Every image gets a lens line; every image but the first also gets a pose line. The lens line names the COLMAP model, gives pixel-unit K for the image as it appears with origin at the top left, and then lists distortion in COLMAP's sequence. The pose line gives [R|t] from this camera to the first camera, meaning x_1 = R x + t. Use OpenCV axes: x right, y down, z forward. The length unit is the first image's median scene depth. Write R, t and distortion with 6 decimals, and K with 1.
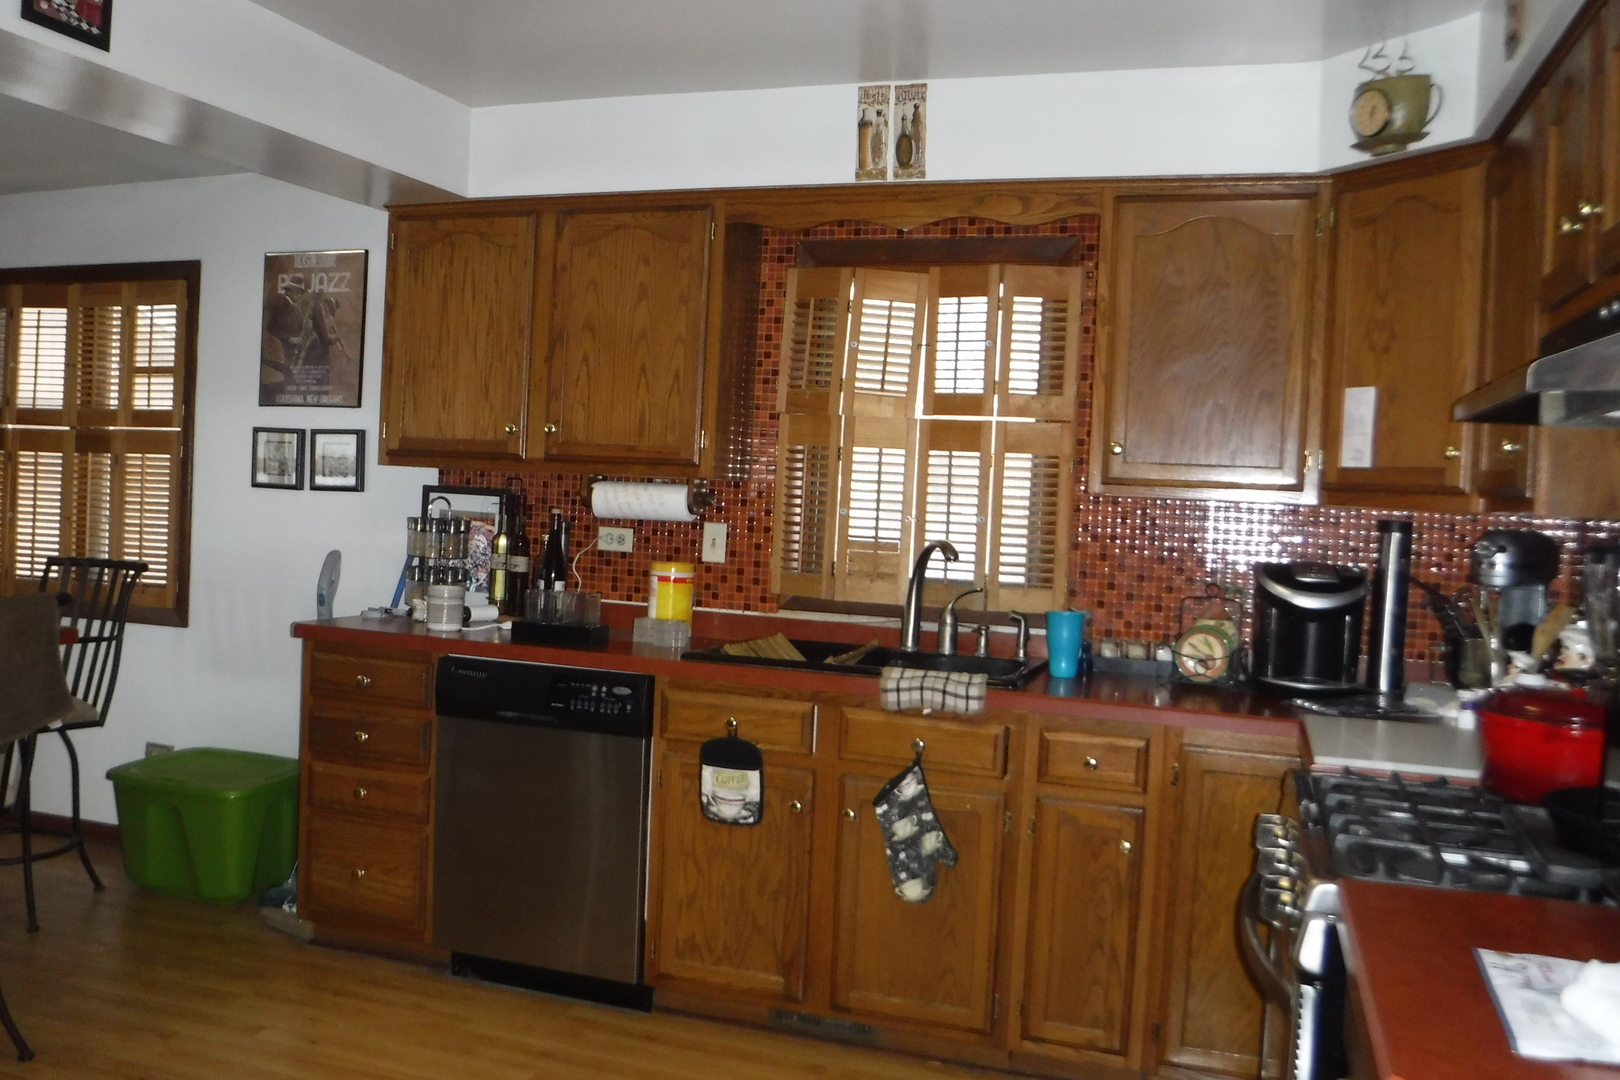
lens RADIAL K [[1349.2, 0, 817.8], [0, 1349.2, 538.7], [0, 0, 1]] dist [-0.093851, 0.044404]
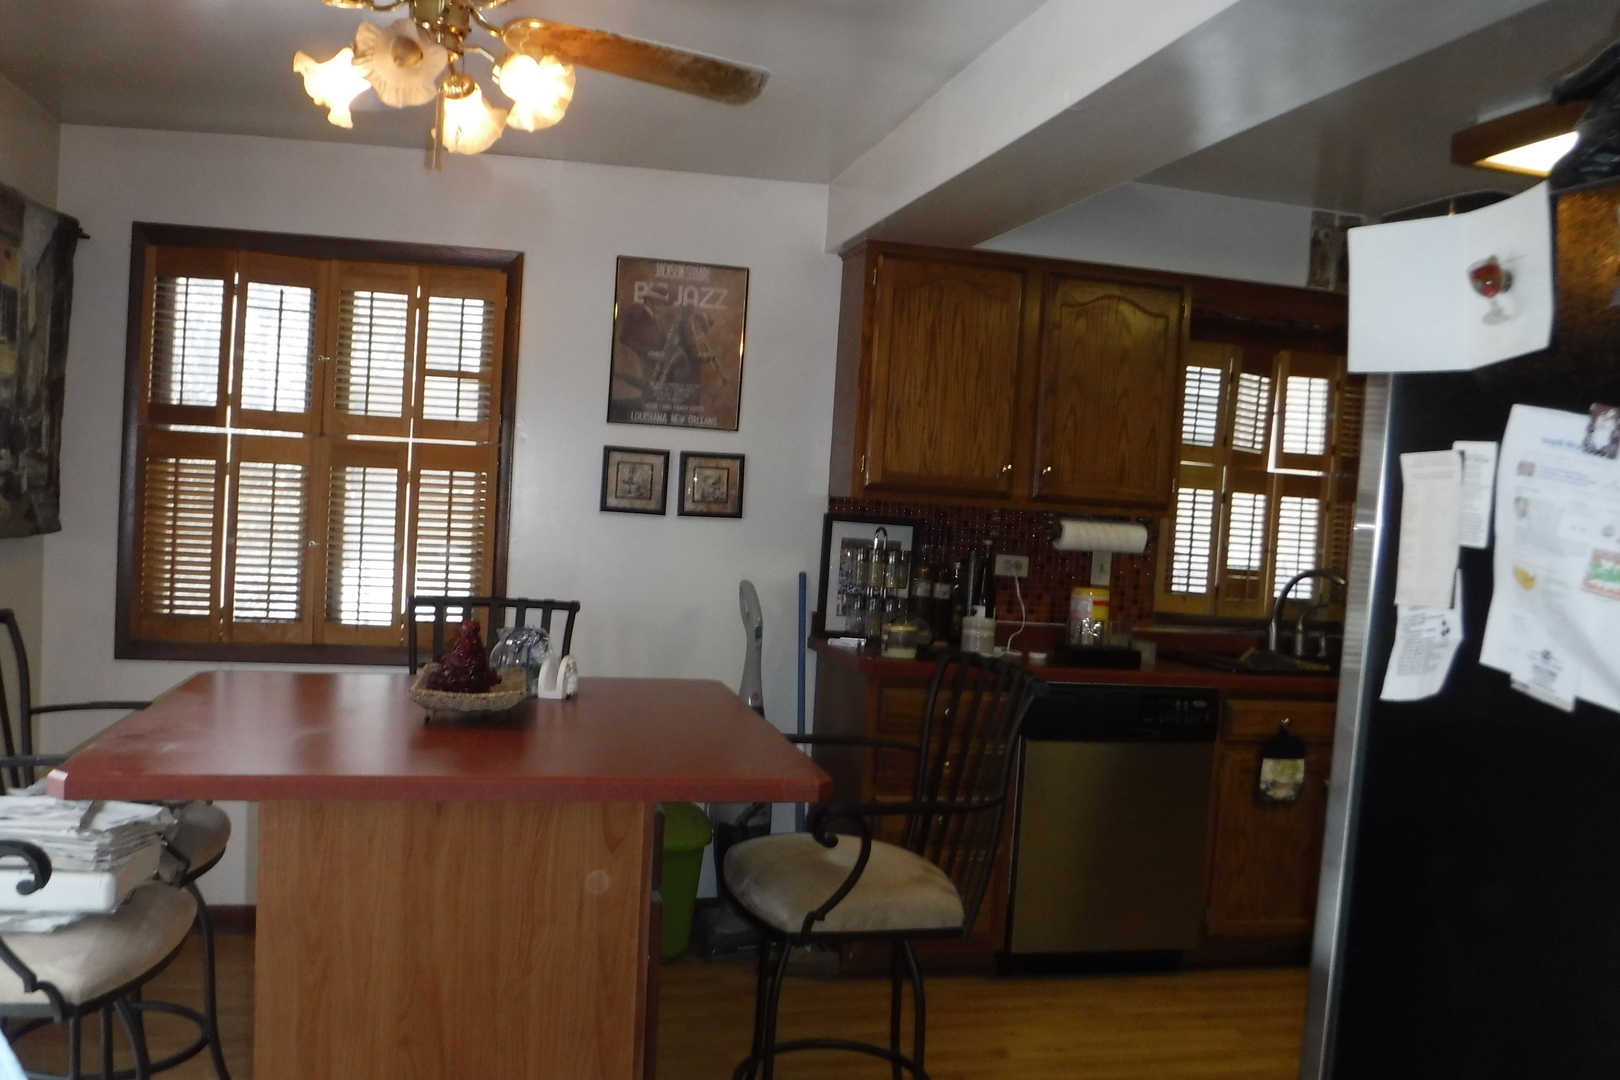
lens RADIAL K [[1349.2, 0, 804.7], [0, 1349.2, 545.4], [0, 0, 1]] dist [-0.093851, 0.044404]
pose [[0.854180, -0.010507, 0.519871, -0.873574], [-0.007337, 0.999453, 0.032255, -0.051338], [-0.519925, -0.031366, 0.853636, 0.147458]]
